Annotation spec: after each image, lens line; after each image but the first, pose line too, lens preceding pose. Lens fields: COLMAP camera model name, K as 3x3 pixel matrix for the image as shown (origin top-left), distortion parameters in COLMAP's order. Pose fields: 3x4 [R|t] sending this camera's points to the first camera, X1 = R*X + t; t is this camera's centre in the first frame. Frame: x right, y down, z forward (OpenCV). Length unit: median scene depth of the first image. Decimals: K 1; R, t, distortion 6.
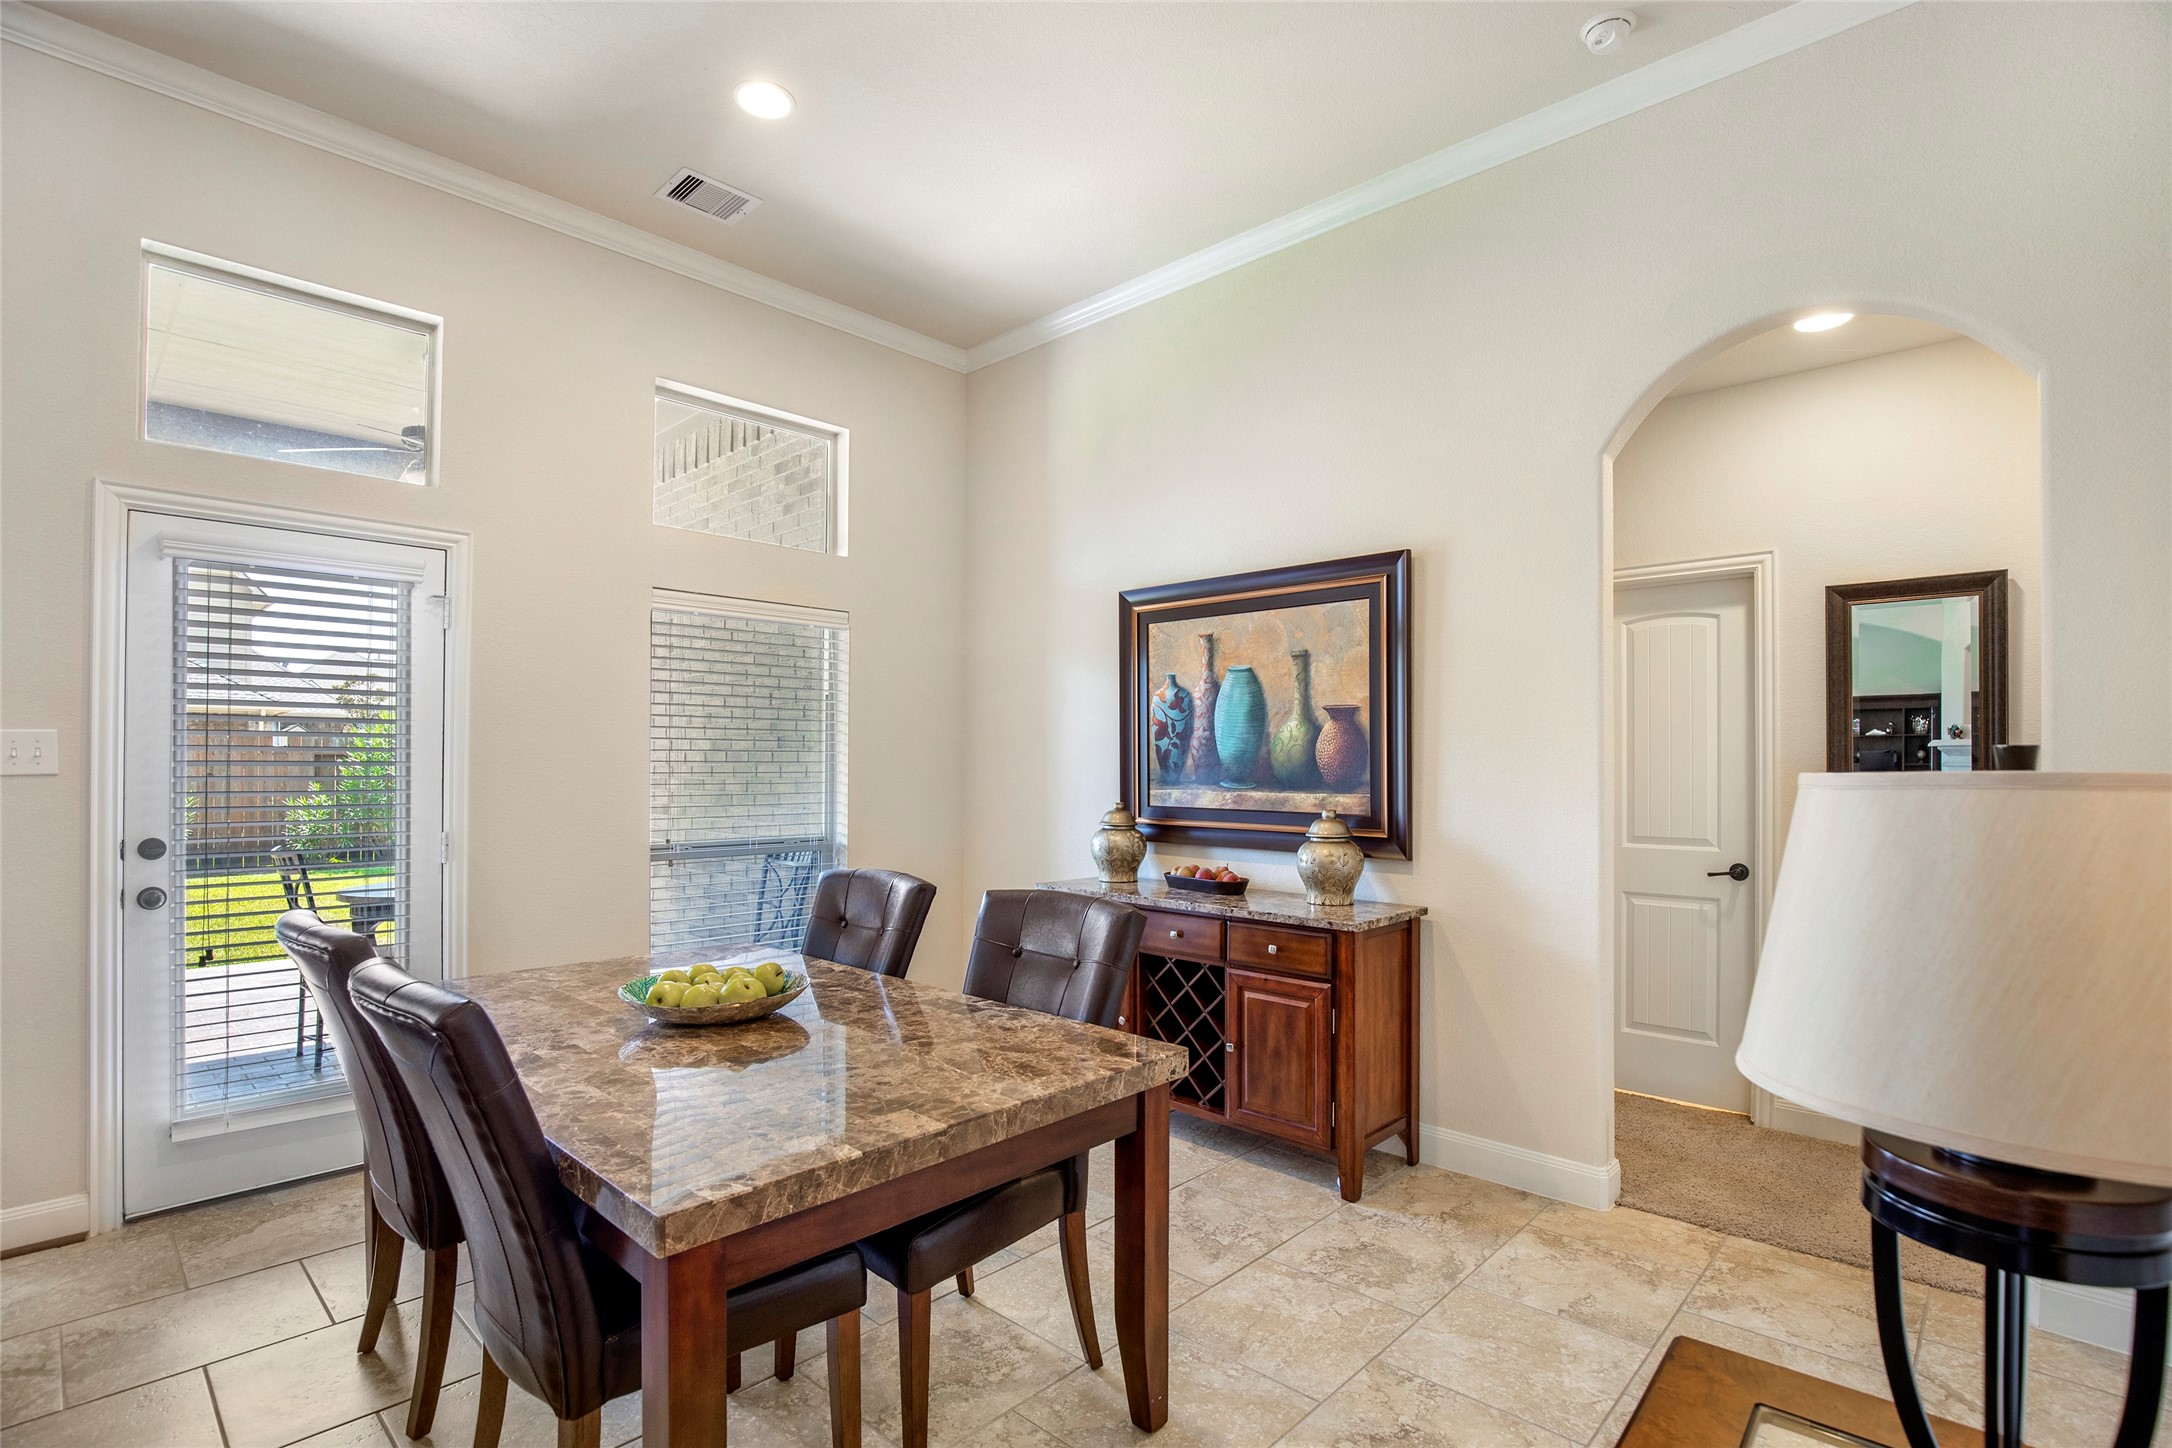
lens RADIAL K [[1024.2, 0, 1088.7], [0, 1024.2, 739.9], [0, 0, 1]] dist [-0.027201, 0.001126]
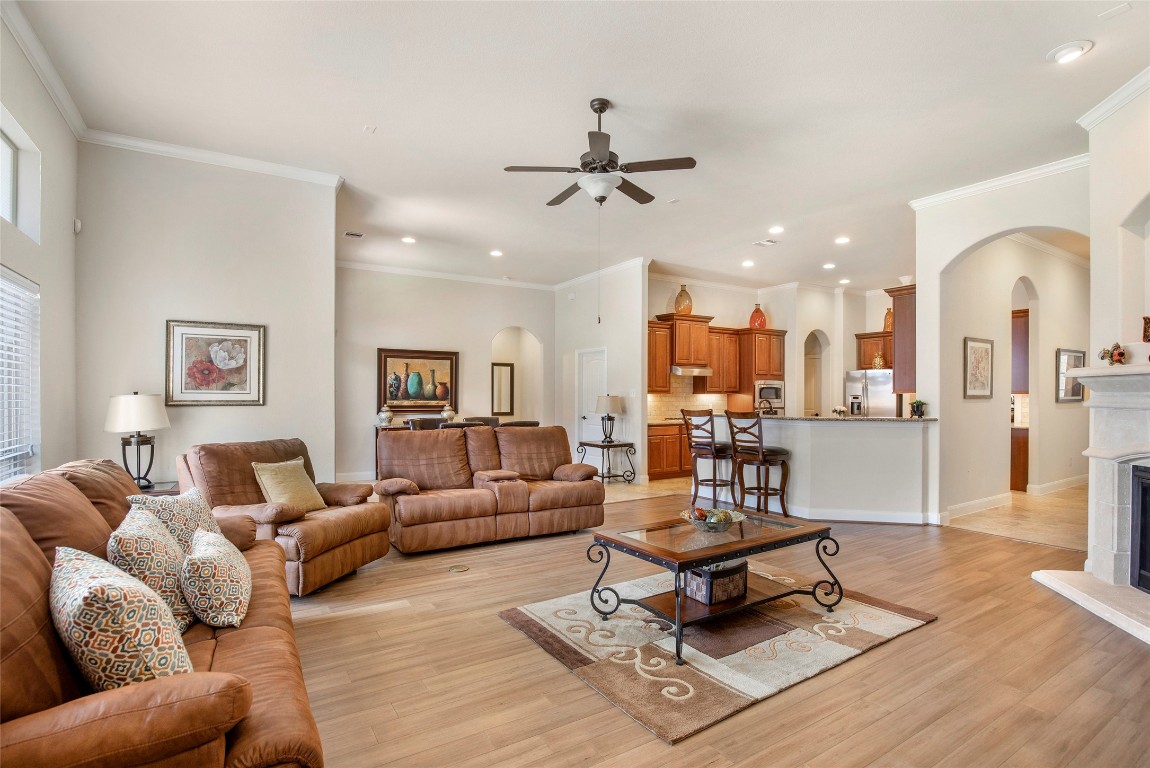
lens RADIAL K [[542.3, 0, 579.7], [0, 542.3, 390.7], [0, 0, 1]] dist [-0.027201, 0.001126]
pose [[0.241332, 0.009103, 0.970400, -1.921135], [-0.023039, 0.999728, -0.003649, -0.000122], [-0.970169, -0.021476, 0.241476, -0.195959]]
